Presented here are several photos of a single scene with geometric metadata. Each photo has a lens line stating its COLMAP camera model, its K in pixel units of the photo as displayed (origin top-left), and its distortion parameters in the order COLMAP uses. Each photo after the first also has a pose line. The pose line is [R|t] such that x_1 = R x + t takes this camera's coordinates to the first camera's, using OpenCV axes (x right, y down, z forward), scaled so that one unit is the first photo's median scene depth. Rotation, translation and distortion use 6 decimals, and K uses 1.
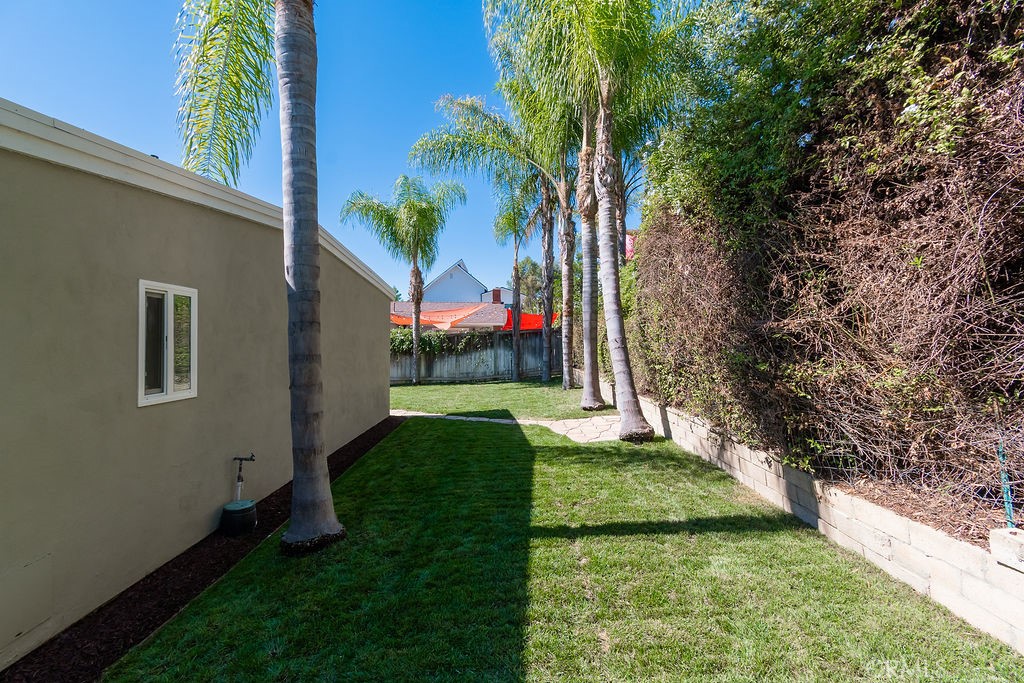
lens RADIAL K [[455.2, 0, 512.6], [0, 455.2, 339.8], [0, 0, 1]] dist [0.004886, -0.001527]
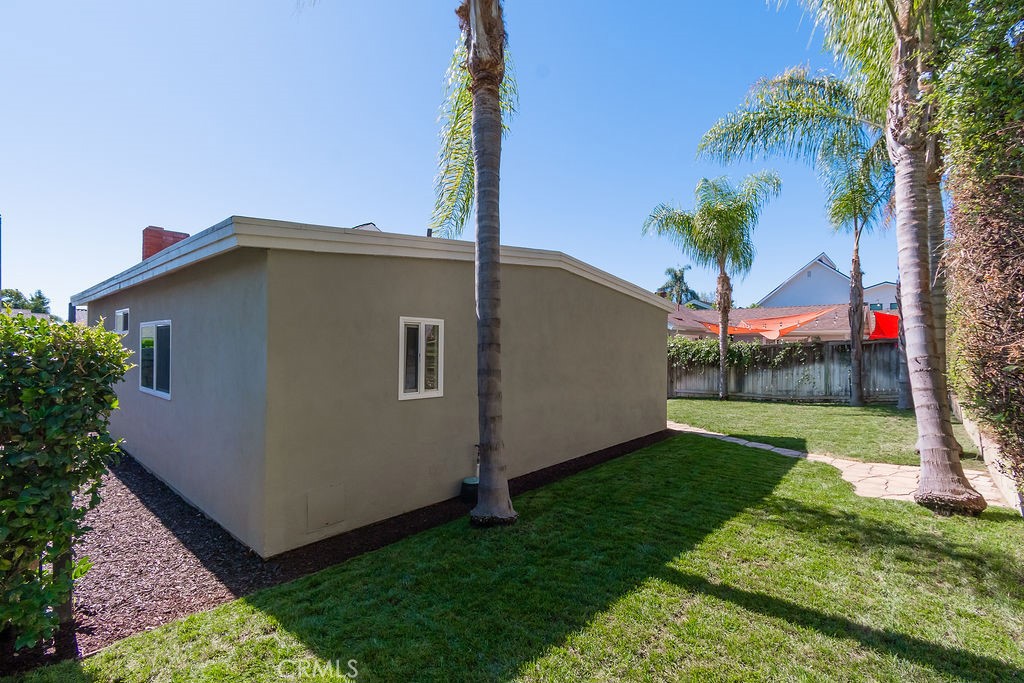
lens RADIAL K [[455.2, 0, 514.7], [0, 455.2, 342.8], [0, 0, 1]] dist [0.004886, -0.001527]
pose [[0.742013, -0.003335, -0.670378, 0.158037], [-0.004276, 0.999944, -0.009707, -0.010406], [0.670372, 0.010069, 0.741957, 0.042008]]
